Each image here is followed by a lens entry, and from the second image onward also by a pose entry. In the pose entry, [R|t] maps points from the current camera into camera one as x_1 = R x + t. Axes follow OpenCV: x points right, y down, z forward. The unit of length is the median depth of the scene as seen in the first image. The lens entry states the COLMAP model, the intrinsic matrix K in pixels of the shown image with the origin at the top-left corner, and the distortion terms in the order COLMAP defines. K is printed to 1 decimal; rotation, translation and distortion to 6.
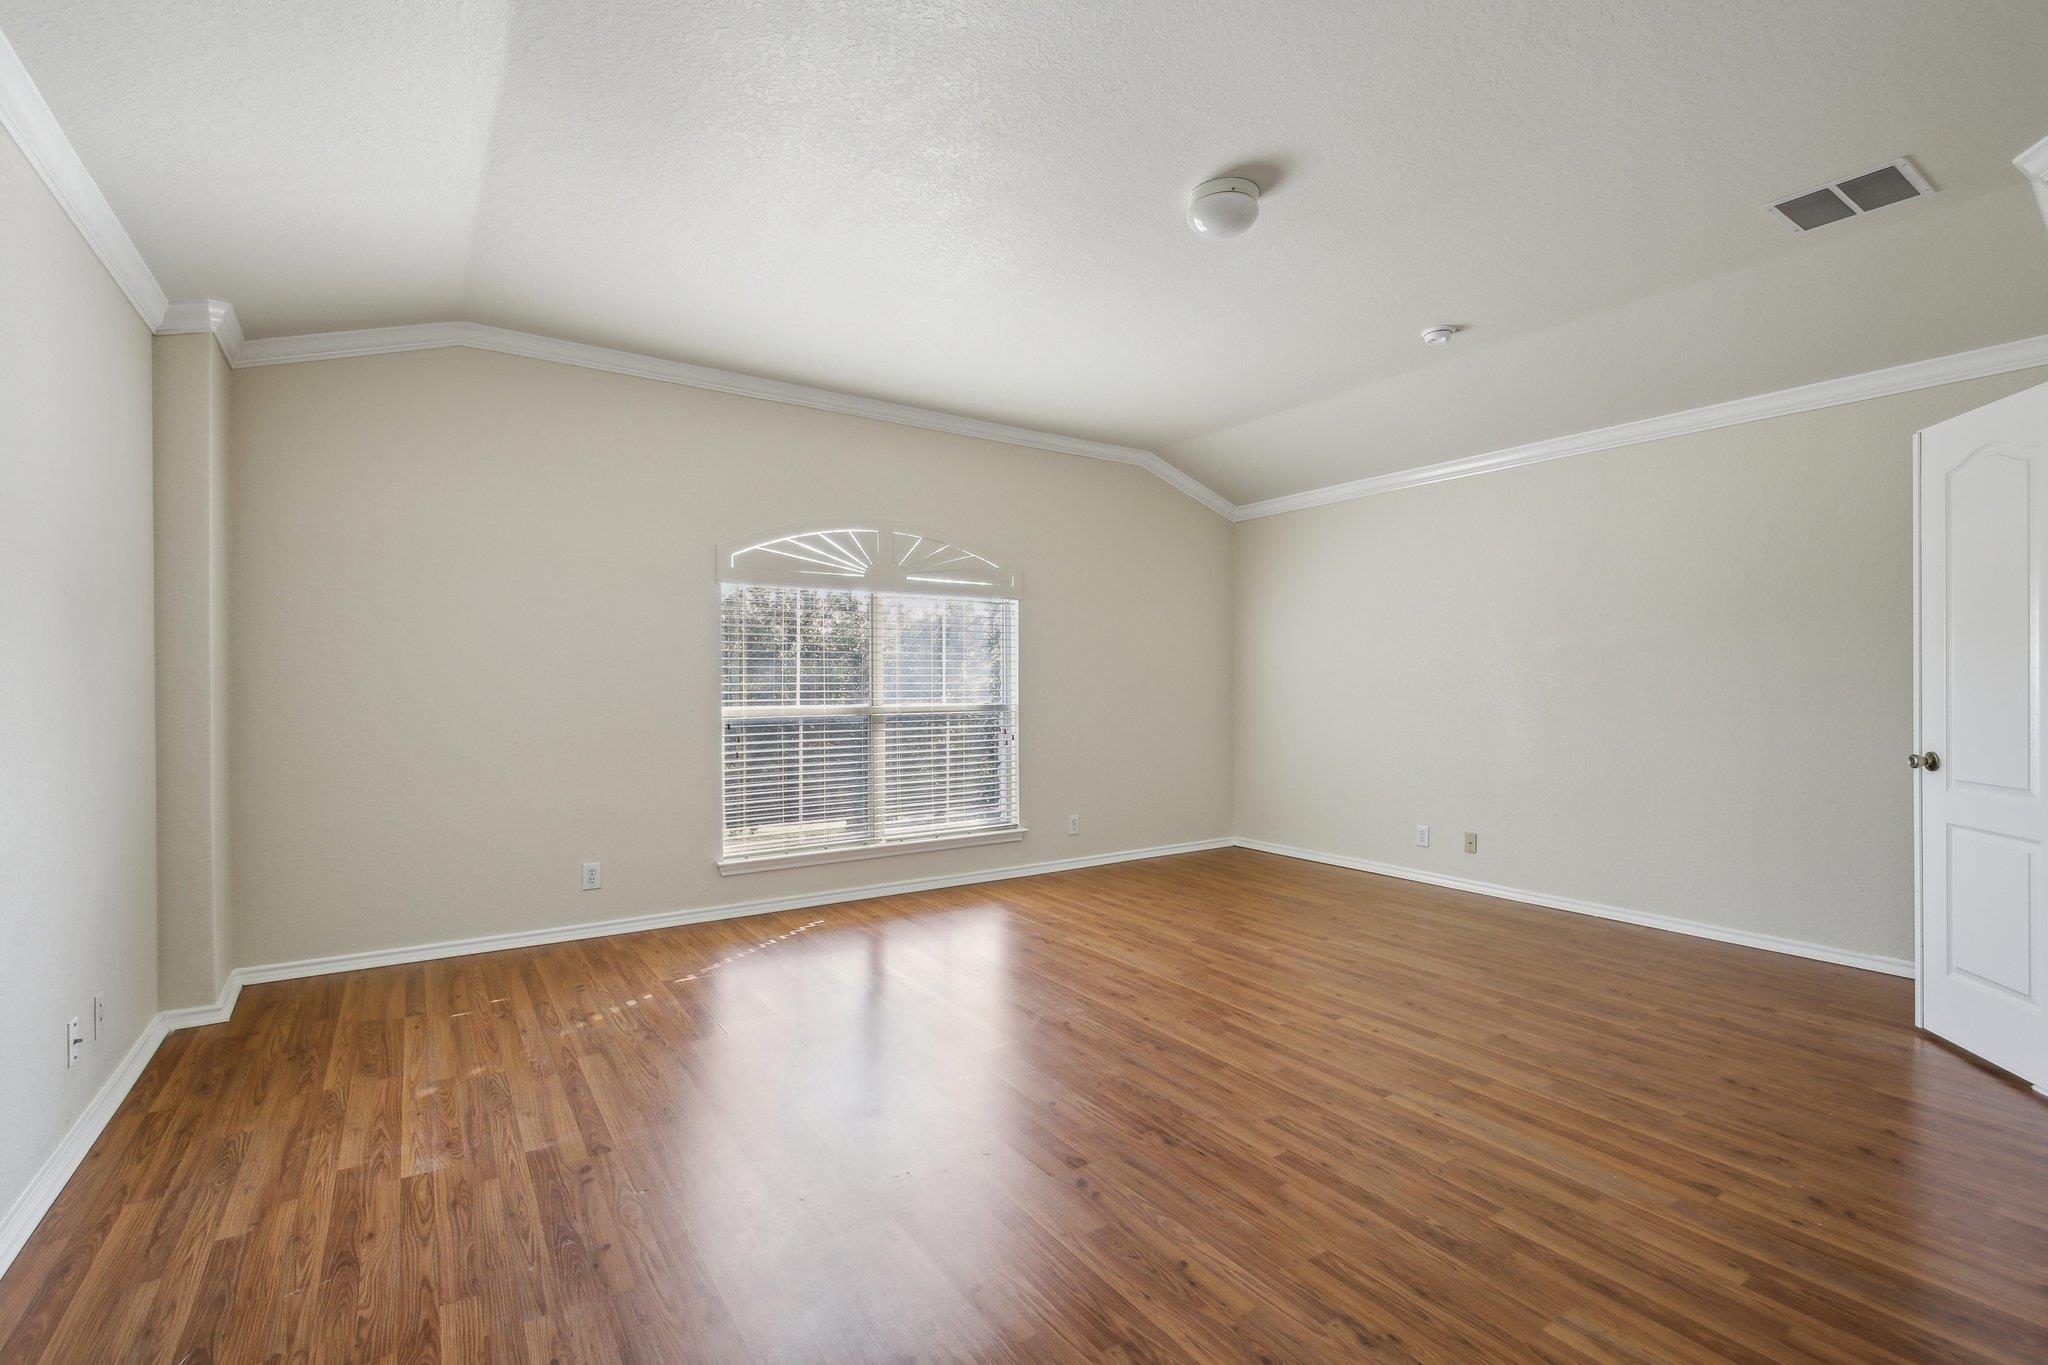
lens RADIAL K [[926.6, 0, 1026.4], [0, 926.6, 683.4], [0, 0, 1]] dist [0.010596, -0.001923]
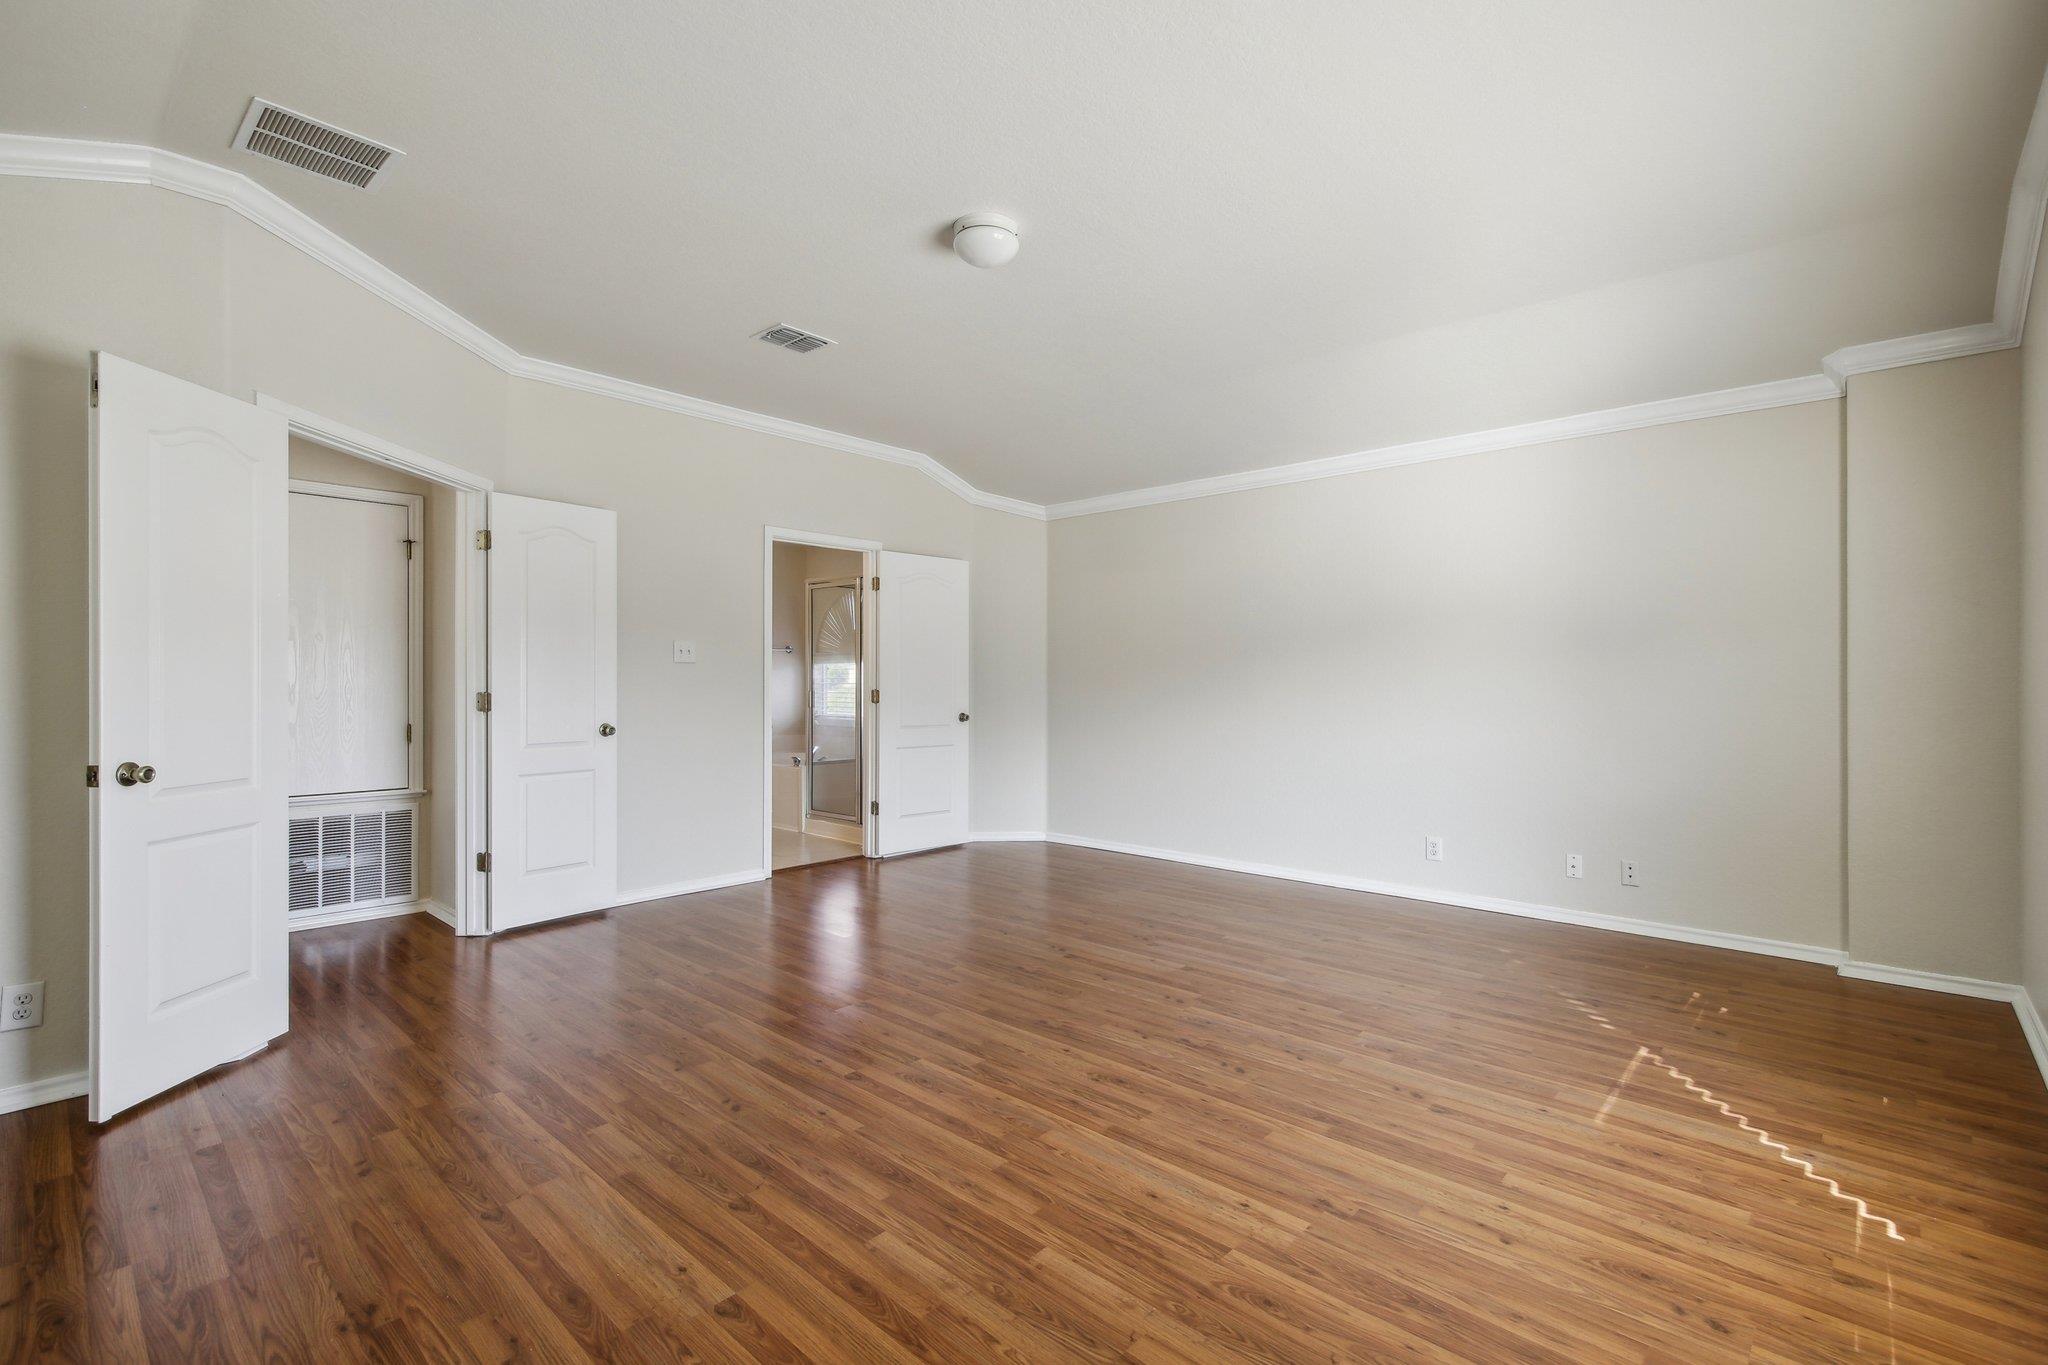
lens RADIAL K [[926.6, 0, 1034.3], [0, 926.6, 690.5], [0, 0, 1]] dist [0.010596, -0.001923]
pose [[-0.969437, 0.002234, -0.245332, 0.339506], [-0.000854, 0.999922, 0.012479, -0.000580], [0.245340, 0.012307, -0.969359, 1.663374]]
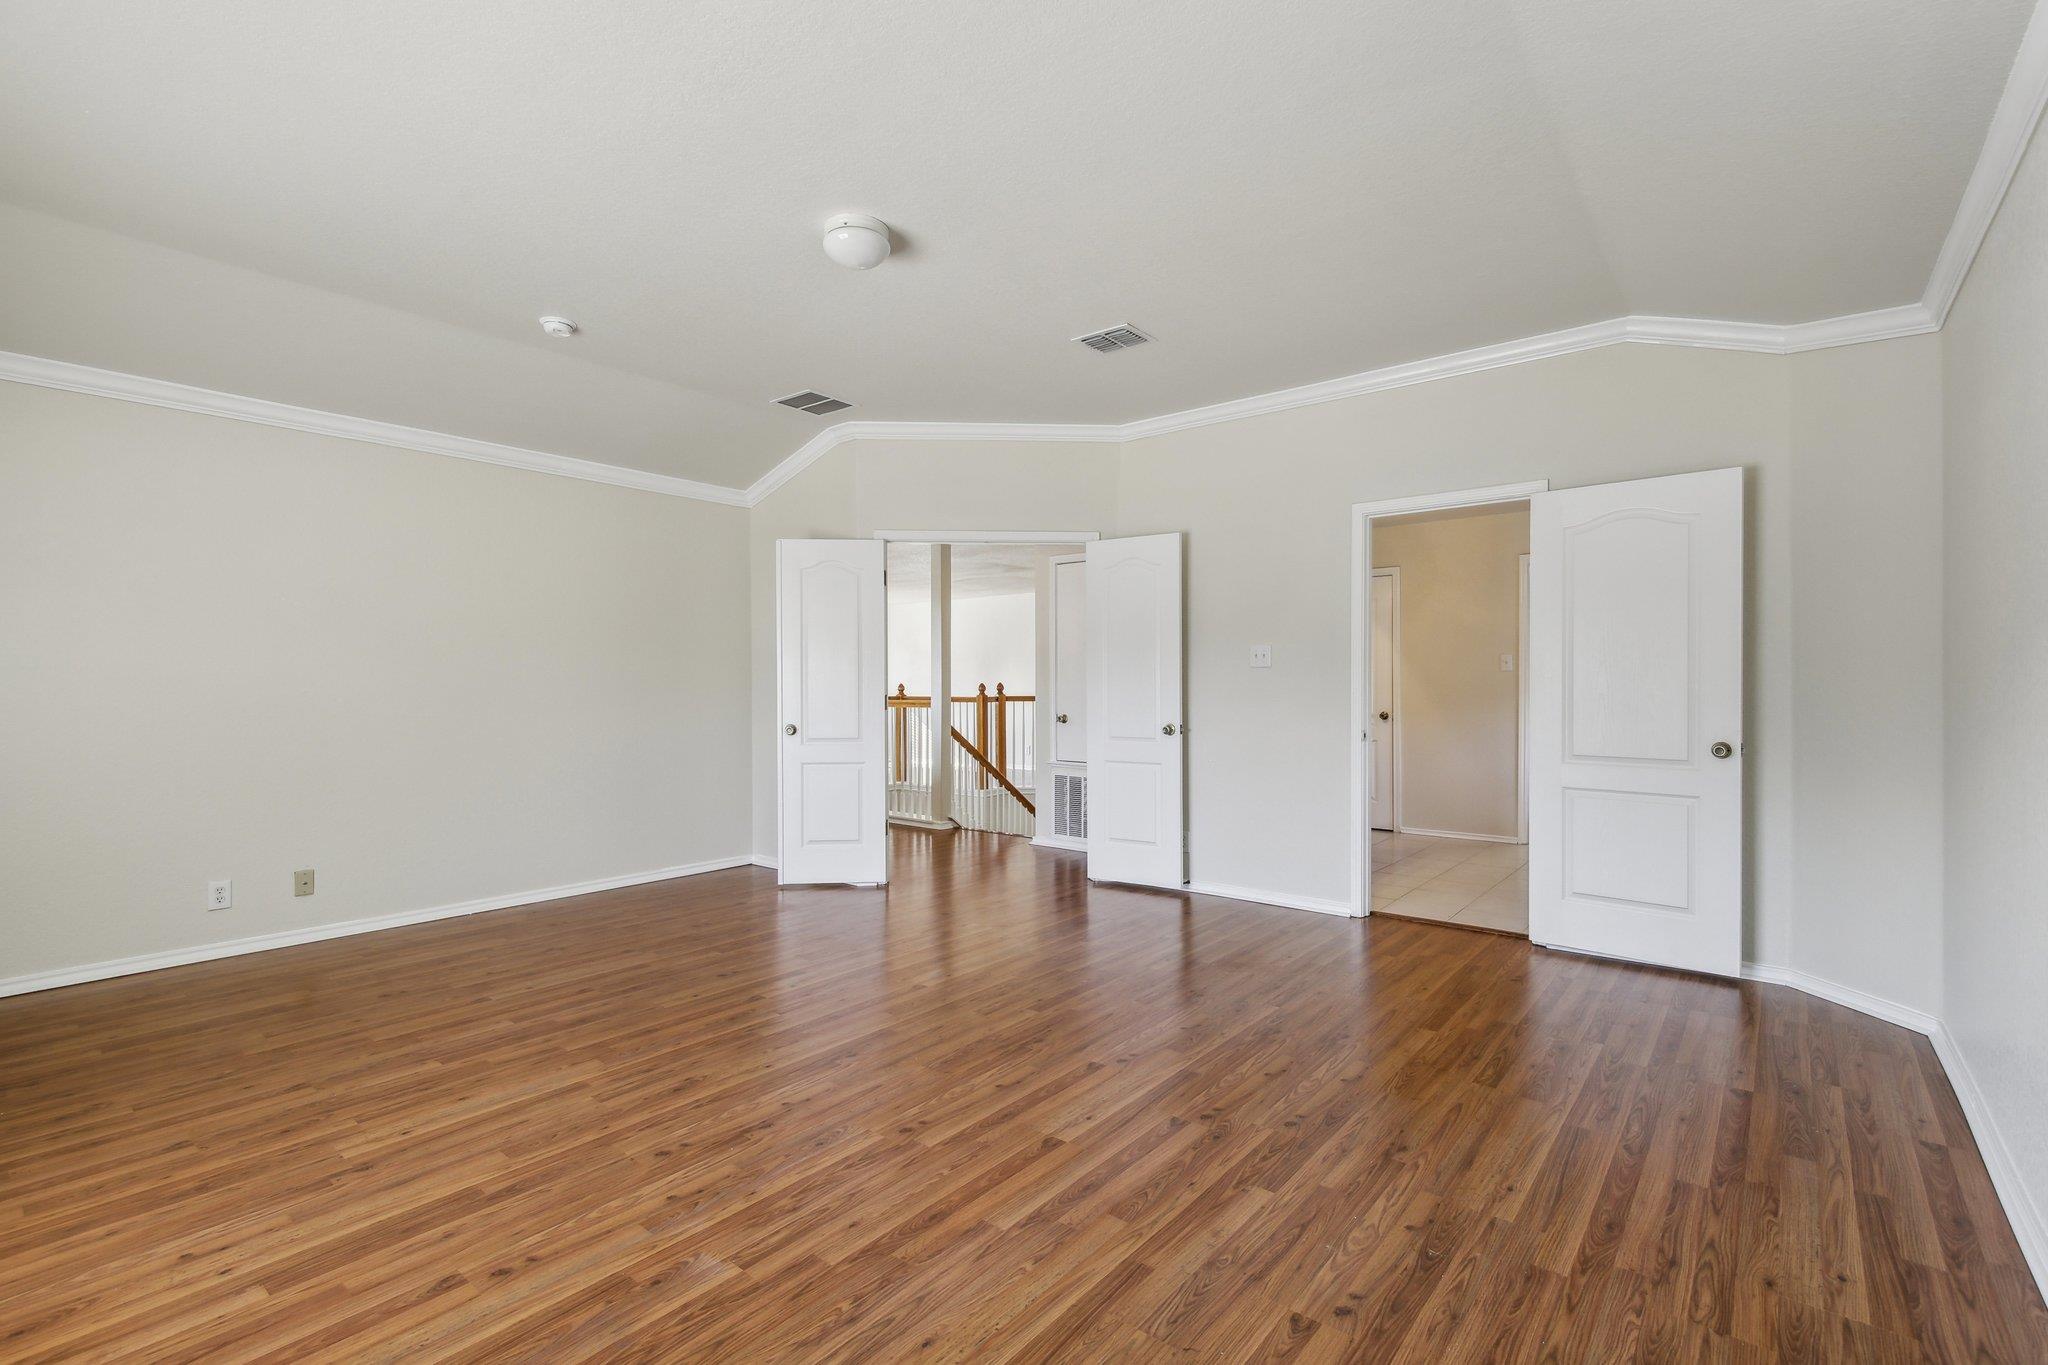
lens RADIAL K [[926.6, 0, 1026.8], [0, 926.6, 687.9], [0, 0, 1]] dist [0.010596, -0.001923]
pose [[-0.292299, -0.002775, 0.956323, -0.701688], [0.004155, 0.999983, 0.004171, -0.000871], [-0.956318, 0.005193, -0.292283, 0.910575]]
